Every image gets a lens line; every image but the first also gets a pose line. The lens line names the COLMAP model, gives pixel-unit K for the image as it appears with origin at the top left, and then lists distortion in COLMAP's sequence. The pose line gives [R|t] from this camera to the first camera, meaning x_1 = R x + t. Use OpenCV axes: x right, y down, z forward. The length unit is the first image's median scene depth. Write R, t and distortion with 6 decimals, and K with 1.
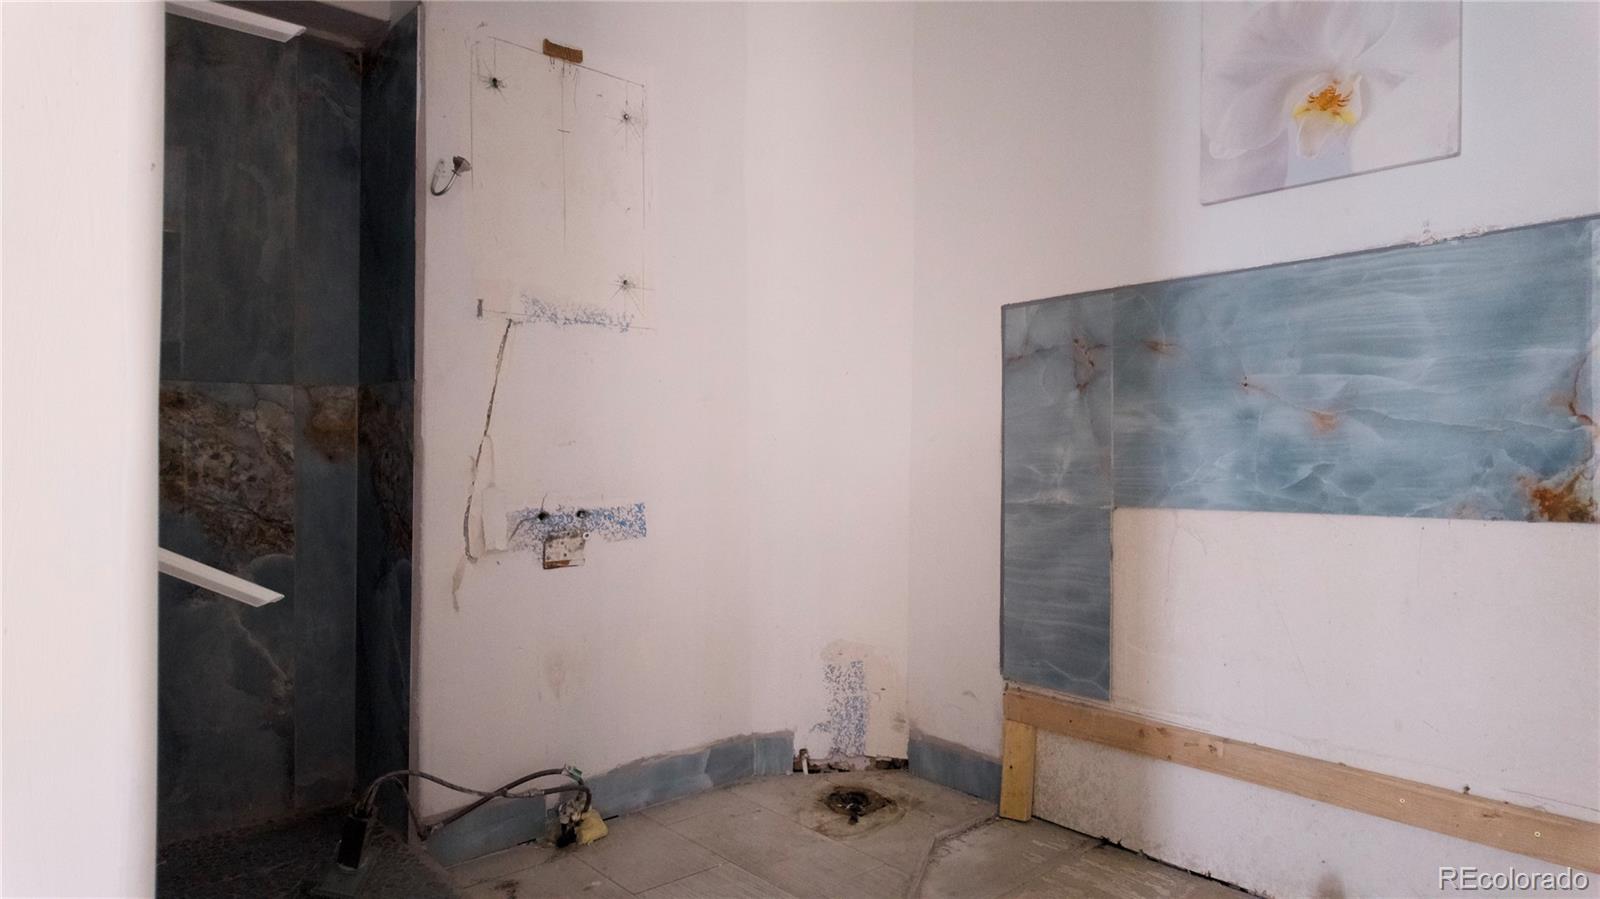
lens RADIAL K [[929.8, 0, 788.6], [0, 929.8, 441.7], [0, 0, 1]] dist [0.052699, -0.045158]
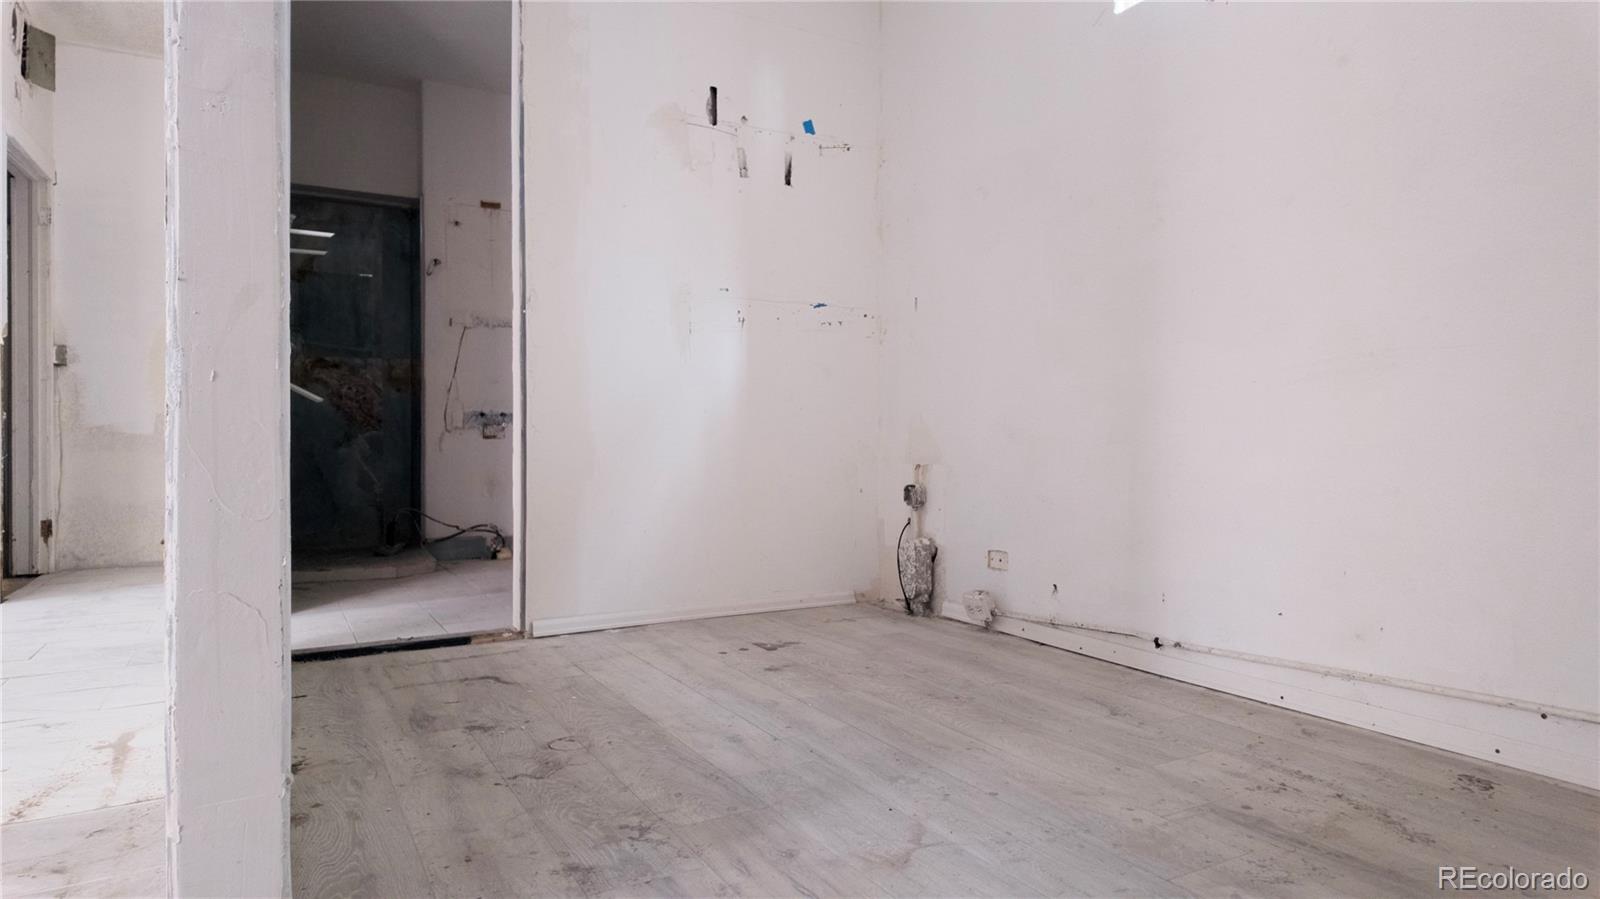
lens RADIAL K [[929.8, 0, 802.9], [0, 929.8, 439.3], [0, 0, 1]] dist [0.052699, -0.045158]
pose [[0.978654, -0.009401, -0.205299, 0.965090], [0.008639, 0.999952, -0.004609, 0.159754], [0.205333, 0.002737, 0.978688, -1.048188]]
